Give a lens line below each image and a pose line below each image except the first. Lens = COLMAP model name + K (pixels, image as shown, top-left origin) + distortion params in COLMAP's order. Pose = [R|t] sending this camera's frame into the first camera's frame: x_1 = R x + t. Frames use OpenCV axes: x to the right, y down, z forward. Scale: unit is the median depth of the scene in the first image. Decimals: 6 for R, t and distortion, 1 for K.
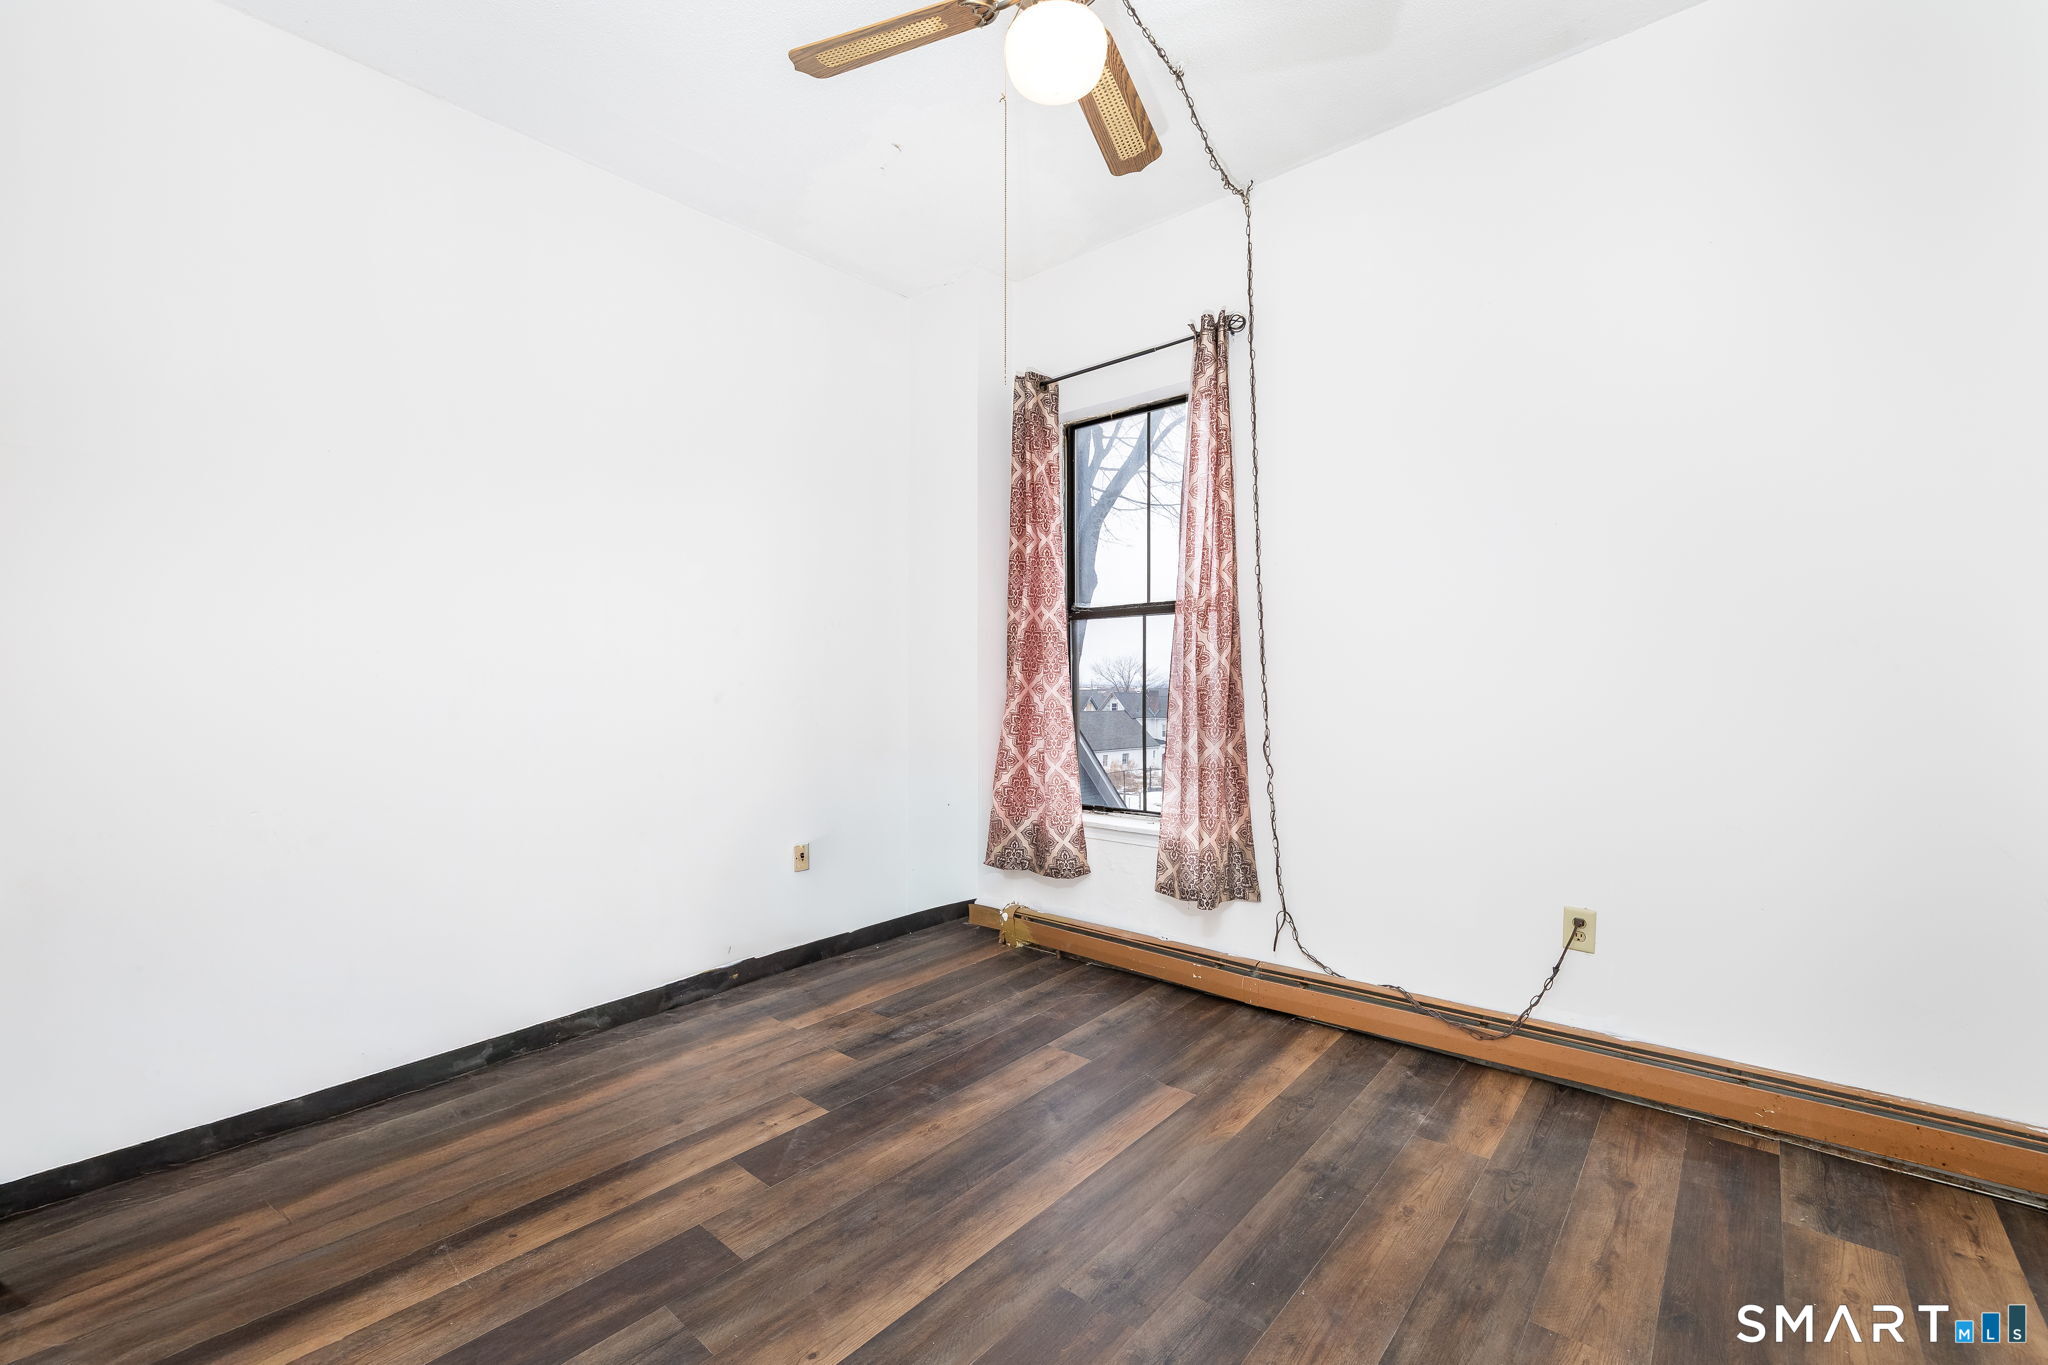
lens RADIAL K [[872.1, 0, 1026.4], [0, 872.1, 678.7], [0, 0, 1]] dist [-0.003181, 0.000249]
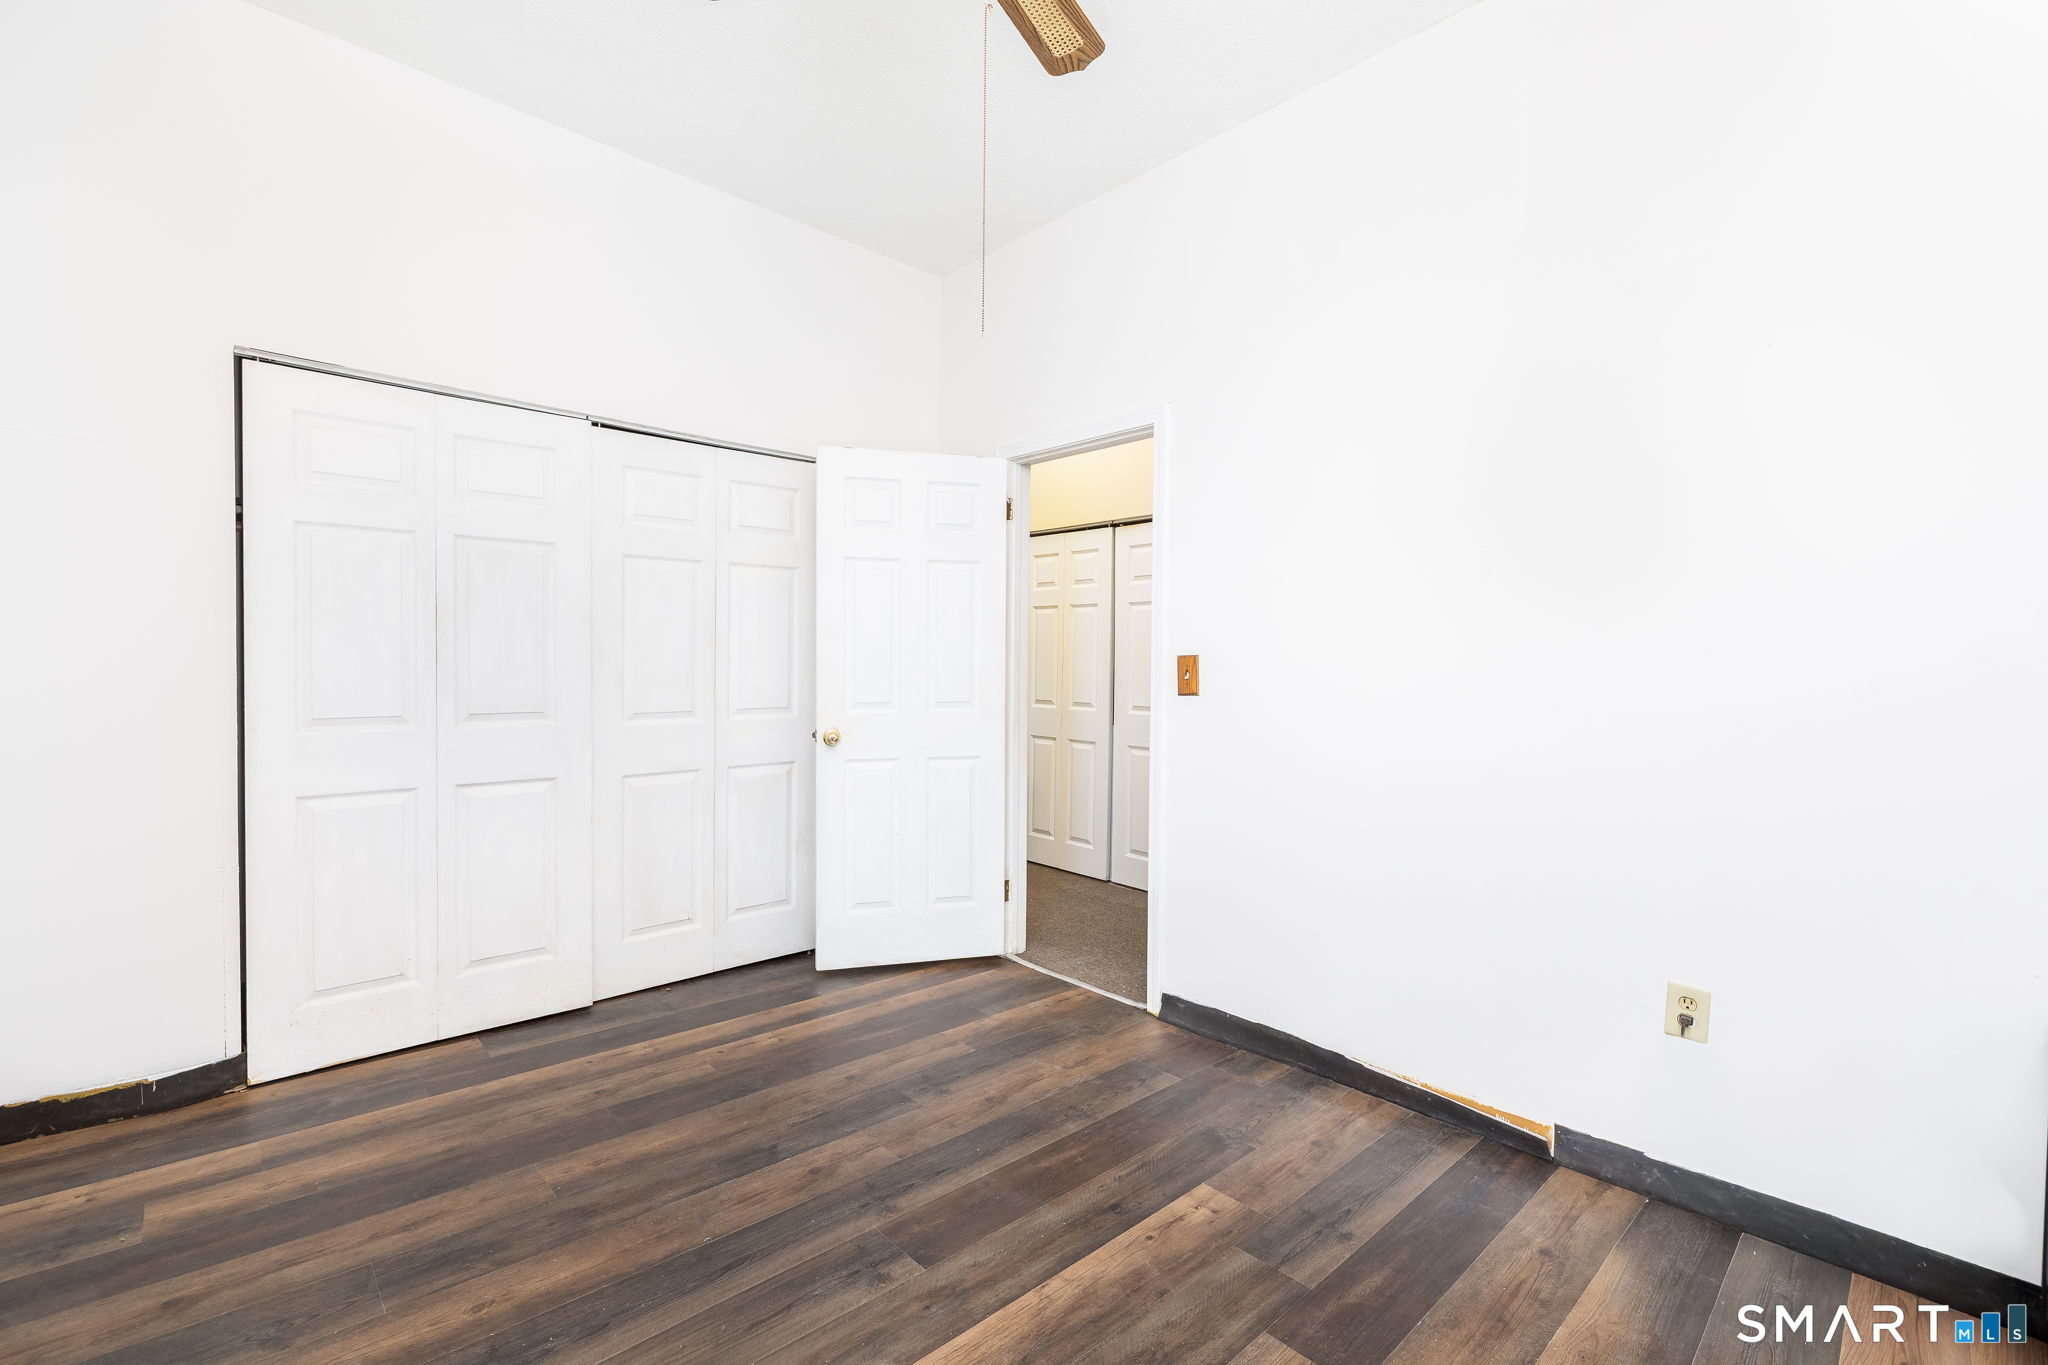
lens RADIAL K [[872.1, 0, 1020.3], [0, 872.1, 679.5], [0, 0, 1]] dist [-0.003181, 0.000249]
pose [[-0.992603, -0.015907, 0.120356, -0.180392], [-0.014758, 0.999837, 0.010436, -0.001094], [-0.120502, 0.008582, -0.992676, 1.976550]]
